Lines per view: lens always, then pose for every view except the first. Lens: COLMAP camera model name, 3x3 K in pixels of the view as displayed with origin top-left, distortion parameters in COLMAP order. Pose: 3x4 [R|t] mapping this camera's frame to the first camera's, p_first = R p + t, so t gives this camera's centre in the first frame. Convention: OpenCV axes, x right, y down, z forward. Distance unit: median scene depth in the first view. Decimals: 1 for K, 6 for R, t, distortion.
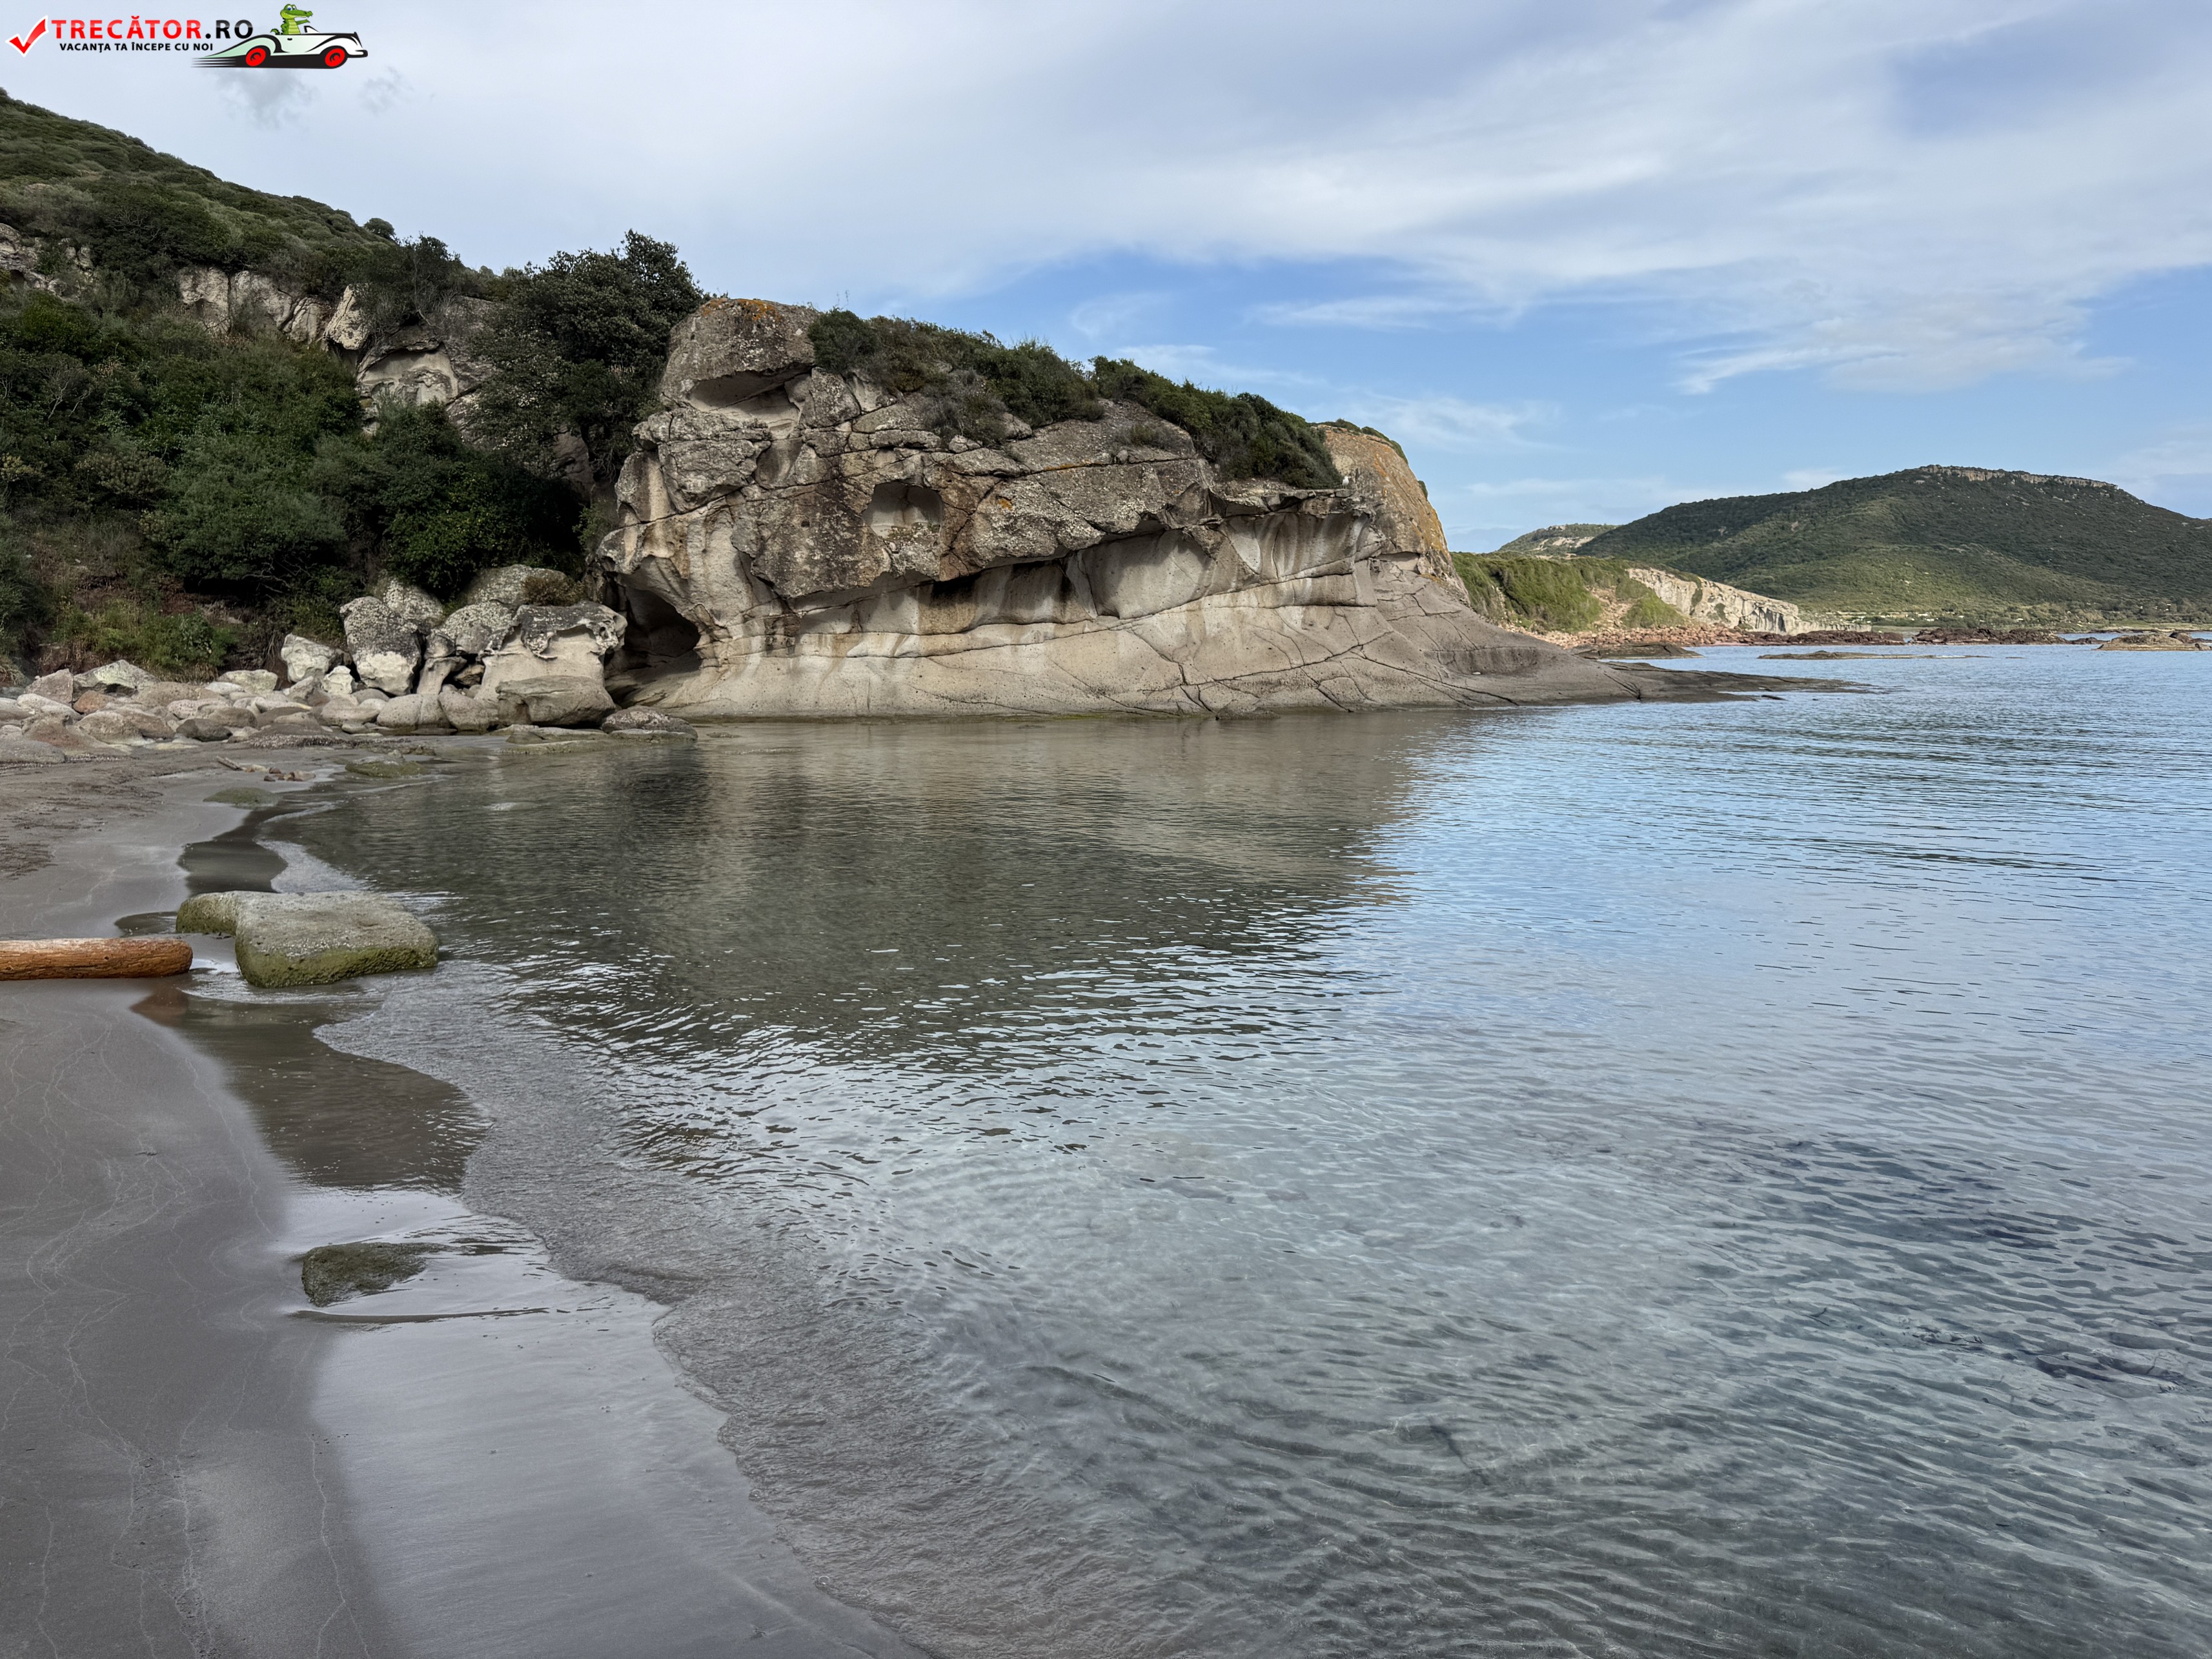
lens RADIAL K [[1557.4, 0, 1116.3], [0, 1557.4, 828.1], [0, 0, 1]] dist [0.058278, -0.075381]
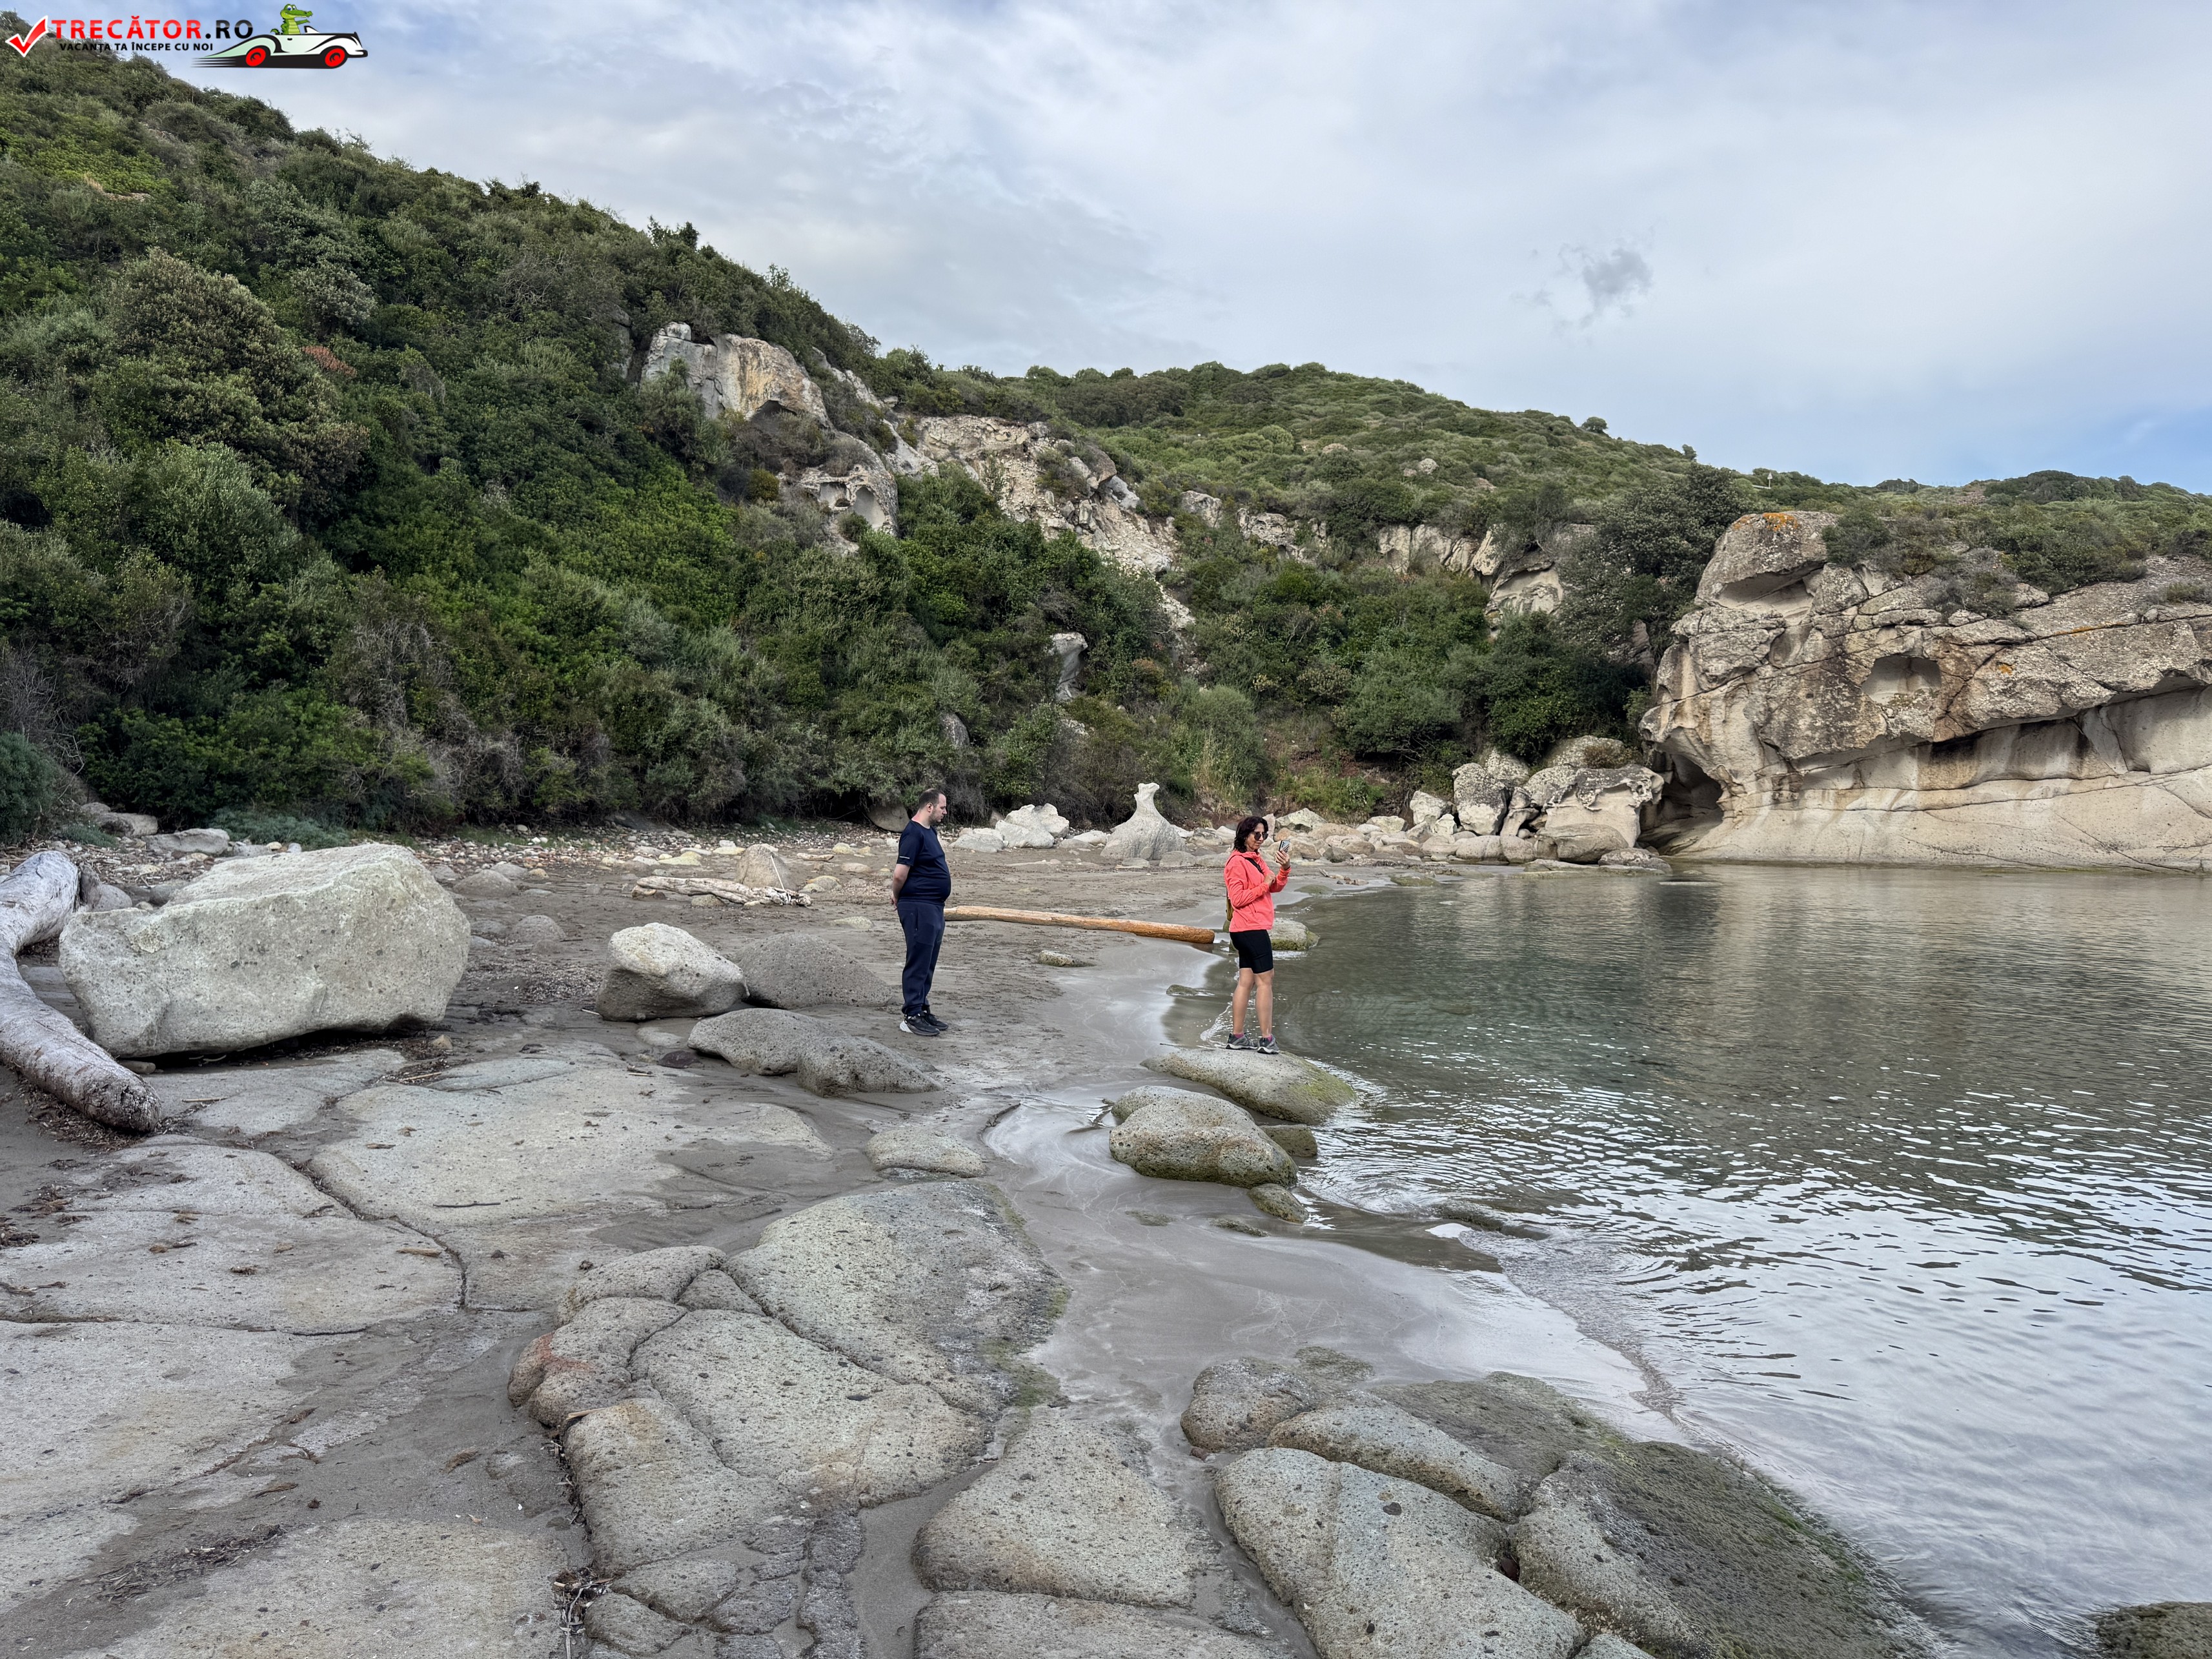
lens RADIAL K [[1557.4, 0, 1115.7], [0, 1557.4, 850.5], [0, 0, 1]] dist [0.058278, -0.075381]
pose [[0.747017, 0.027031, -0.664255, 0.186277], [-0.081485, 0.995362, -0.051132, 0.020185], [0.659792, 0.092323, 0.745755, -0.189543]]
